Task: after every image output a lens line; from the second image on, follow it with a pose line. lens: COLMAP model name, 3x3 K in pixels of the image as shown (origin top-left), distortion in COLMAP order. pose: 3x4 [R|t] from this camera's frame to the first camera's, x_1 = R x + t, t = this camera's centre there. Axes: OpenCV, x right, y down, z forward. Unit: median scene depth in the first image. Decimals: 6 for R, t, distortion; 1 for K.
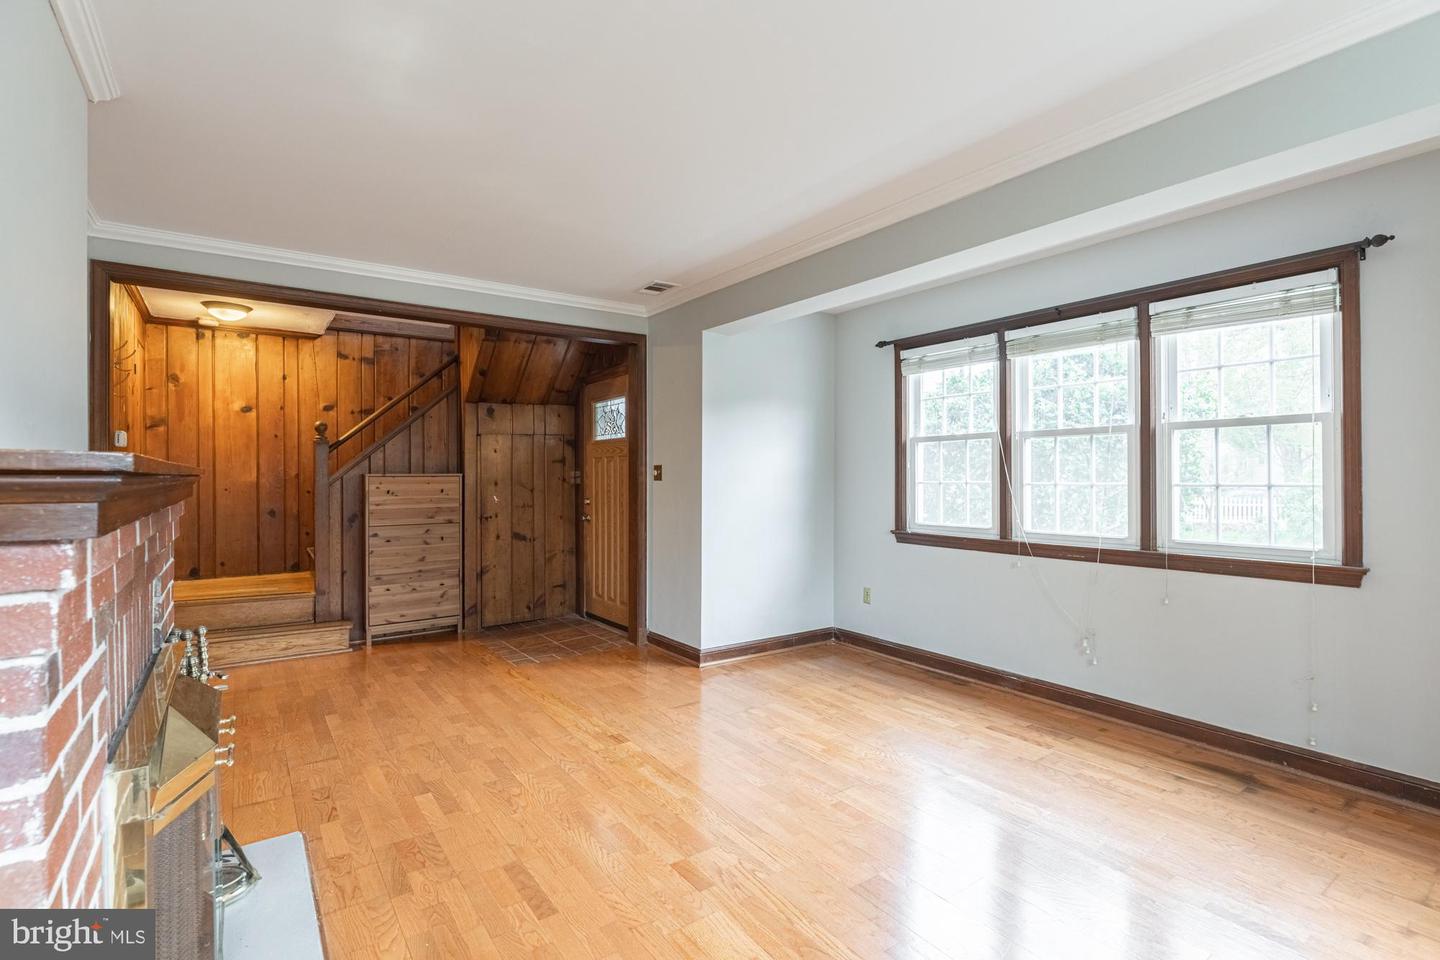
lens RADIAL K [[677.3, 0, 720.7], [0, 677.3, 477.7], [0, 0, 1]] dist [0.001407, -0.000609]
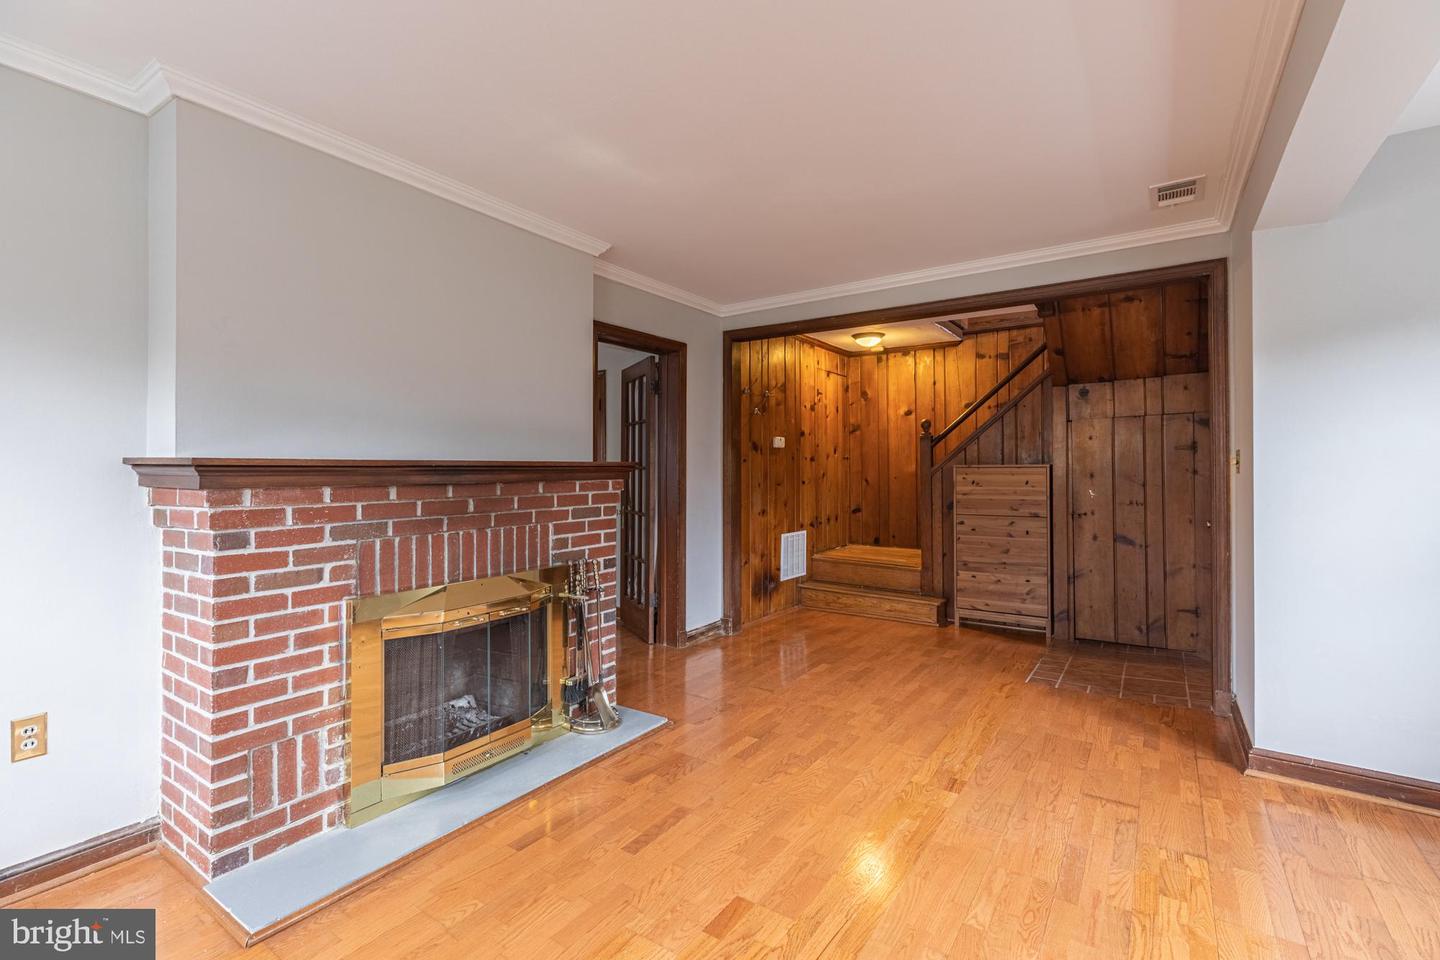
lens RADIAL K [[652.2, 0, 718.5], [0, 652.2, 467.2], [0, 0, 1]] dist [0.001846, -0.000102]
pose [[0.340970, -0.000917, -0.940074, 0.314574], [-0.002624, 0.999995, -0.001927, 0.000671], [0.940071, 0.003124, 0.340966, 0.290483]]
